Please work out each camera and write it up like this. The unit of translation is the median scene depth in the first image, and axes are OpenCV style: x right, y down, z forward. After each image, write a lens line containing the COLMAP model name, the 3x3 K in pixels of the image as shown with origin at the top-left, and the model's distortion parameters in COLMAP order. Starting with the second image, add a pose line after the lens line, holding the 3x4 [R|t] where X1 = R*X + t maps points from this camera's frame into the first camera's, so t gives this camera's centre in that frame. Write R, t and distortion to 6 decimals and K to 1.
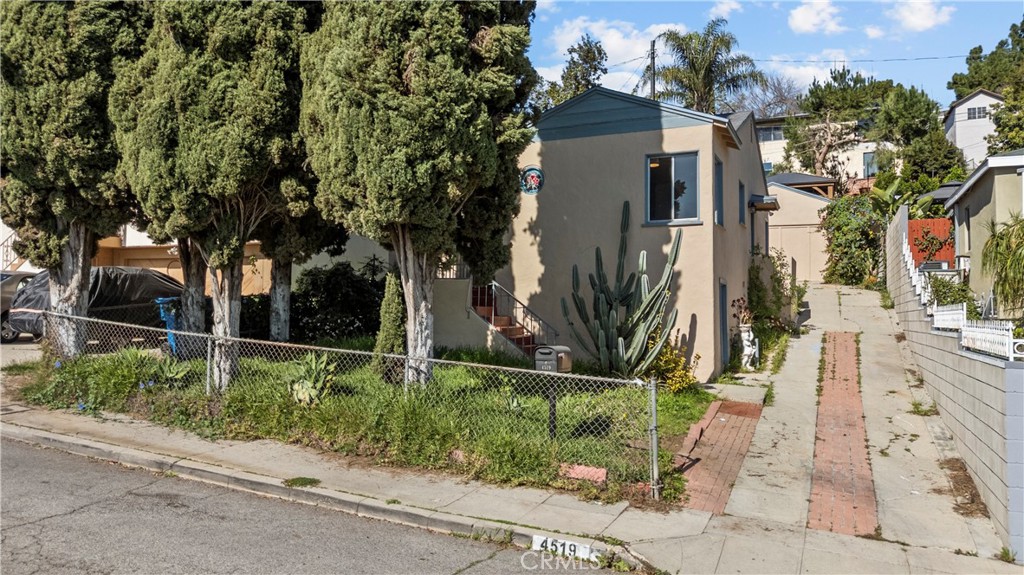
lens RADIAL K [[764.4, 0, 512.0], [0, 764.4, 287.5], [0, 0, 1]] dist [0.114752, -0.095147]
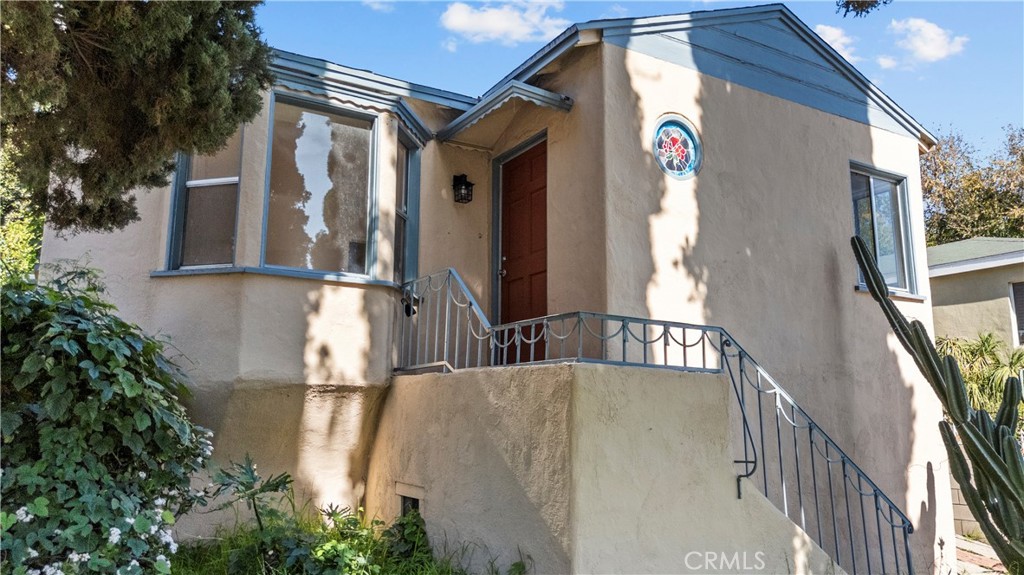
lens RADIAL K [[764.4, 0, 512.0], [0, 764.4, 287.5], [0, 0, 1]] dist [0.114752, -0.095147]
pose [[0.583542, 0.141633, 0.799637, -0.230766], [-0.033648, 0.988045, -0.150449, 0.002701], [-0.811386, 0.060887, 0.581331, 0.519211]]
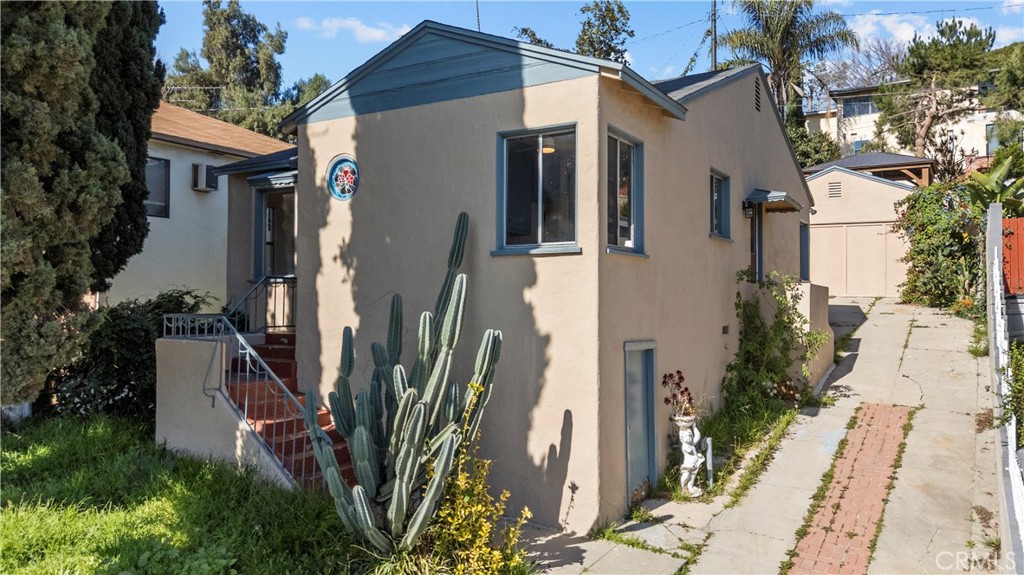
lens RADIAL K [[764.4, 0, 512.0], [0, 764.4, 287.5], [0, 0, 1]] dist [0.114752, -0.095147]
pose [[0.990669, -0.003722, -0.136242, 0.154812], [0.005799, 0.999873, 0.014850, -0.037073], [0.136170, -0.015501, 0.990564, 0.245473]]
